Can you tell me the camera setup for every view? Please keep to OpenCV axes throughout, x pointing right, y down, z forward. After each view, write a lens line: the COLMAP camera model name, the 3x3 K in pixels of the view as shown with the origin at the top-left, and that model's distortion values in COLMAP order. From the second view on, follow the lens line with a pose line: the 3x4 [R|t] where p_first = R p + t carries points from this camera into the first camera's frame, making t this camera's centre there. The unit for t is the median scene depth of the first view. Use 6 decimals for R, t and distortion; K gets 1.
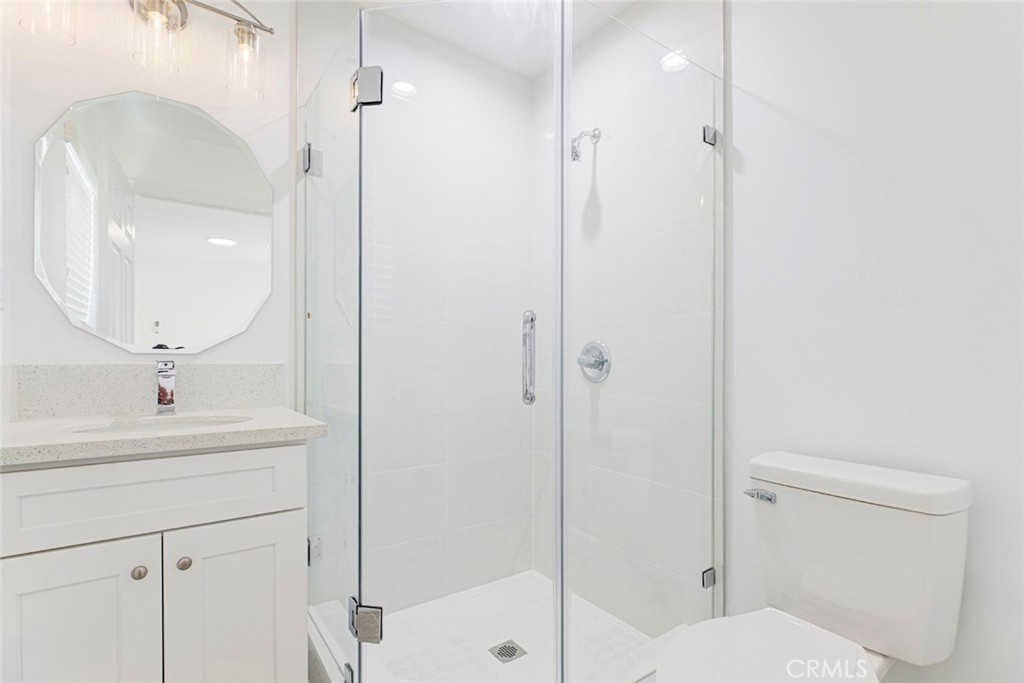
lens RADIAL K [[472.5, 0, 513.4], [0, 472.5, 365.2], [0, 0, 1]] dist [-0.005117, -0.000655]
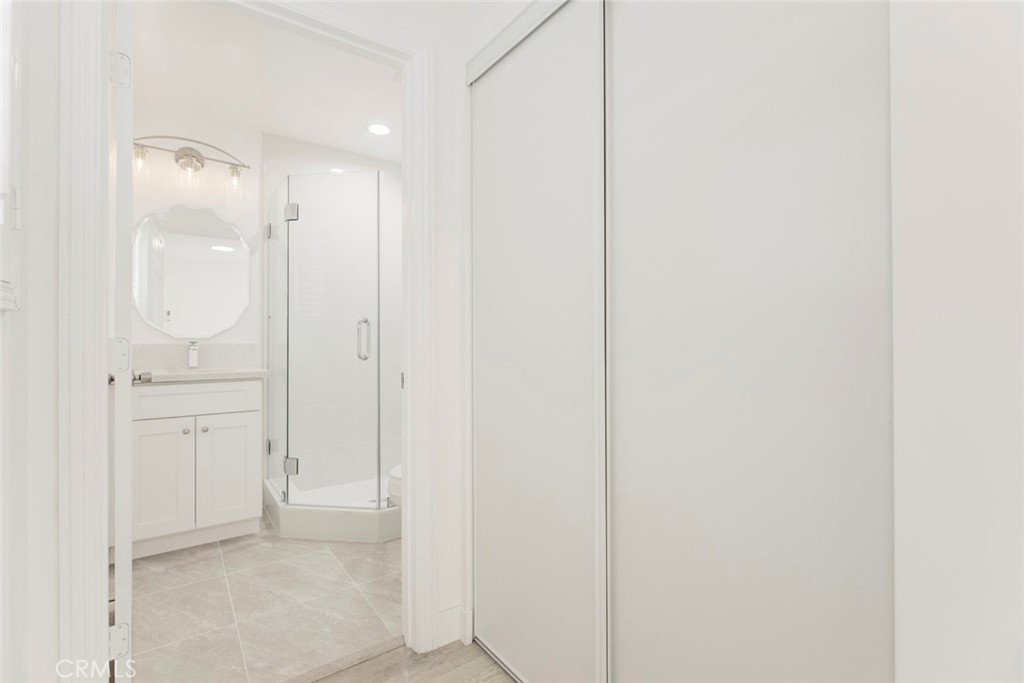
lens RADIAL K [[469.4, 0, 510.8], [0, 469.4, 340.3], [0, 0, 1]] dist [-0.002588, -0.000131]
pose [[0.999988, -0.004583, -0.001572, 0.551750], [0.004556, 0.999845, -0.017012, 0.020938], [0.001650, 0.017005, 0.999854, -0.892098]]
